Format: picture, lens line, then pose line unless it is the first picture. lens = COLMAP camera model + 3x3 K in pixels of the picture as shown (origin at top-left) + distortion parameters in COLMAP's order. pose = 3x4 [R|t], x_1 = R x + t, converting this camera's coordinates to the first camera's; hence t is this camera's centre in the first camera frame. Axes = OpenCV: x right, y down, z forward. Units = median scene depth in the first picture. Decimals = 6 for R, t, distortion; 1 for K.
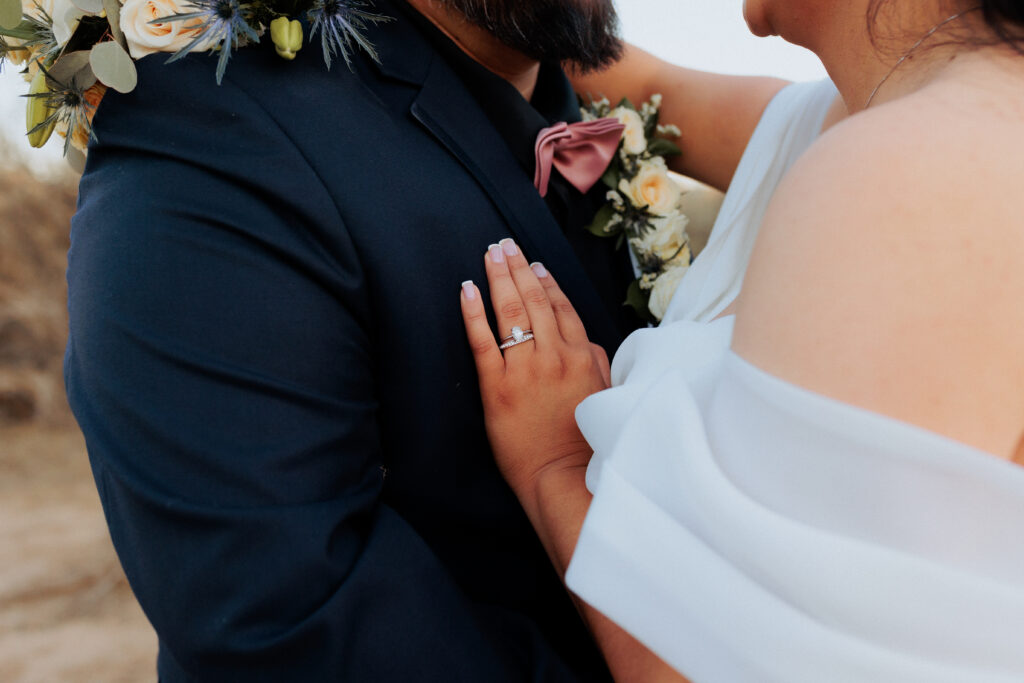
lens RADIAL K [[967.5, 0, 512.0], [0, 967.5, 341.5], [0, 0, 1]] dist [-0.013941, 0.012249]
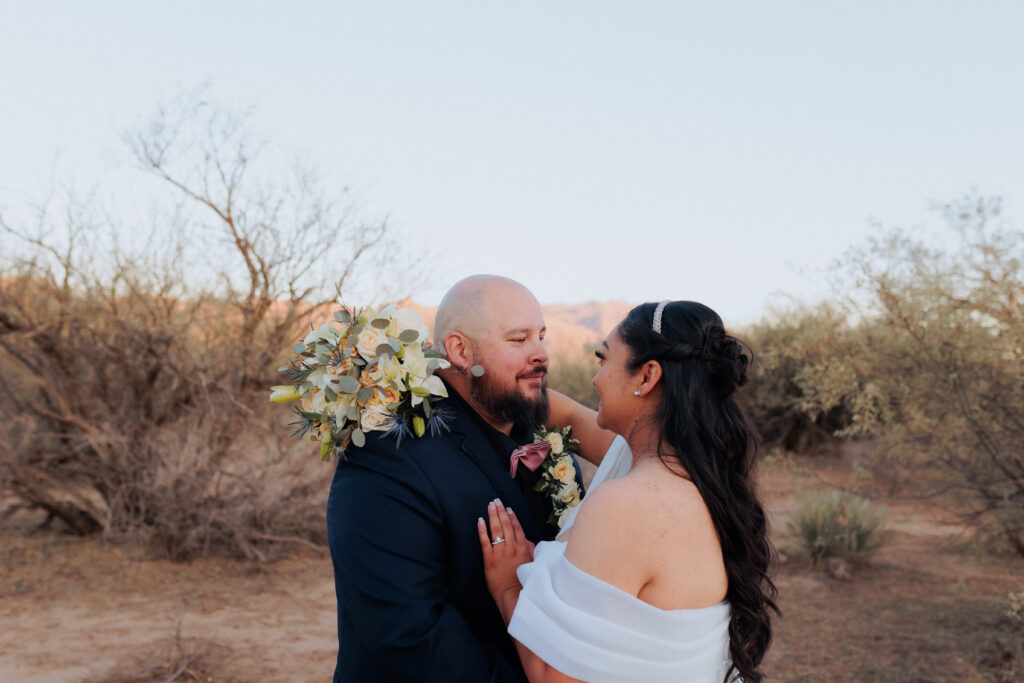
lens RADIAL K [[967.5, 0, 512.0], [0, 967.5, 341.5], [0, 0, 1]] dist [-0.013941, 0.012249]
pose [[0.998978, 0.038761, -0.023240, 0.082125], [-0.041601, 0.989601, -0.137692, -0.177088], [0.017662, 0.138518, 0.990202, -1.671021]]
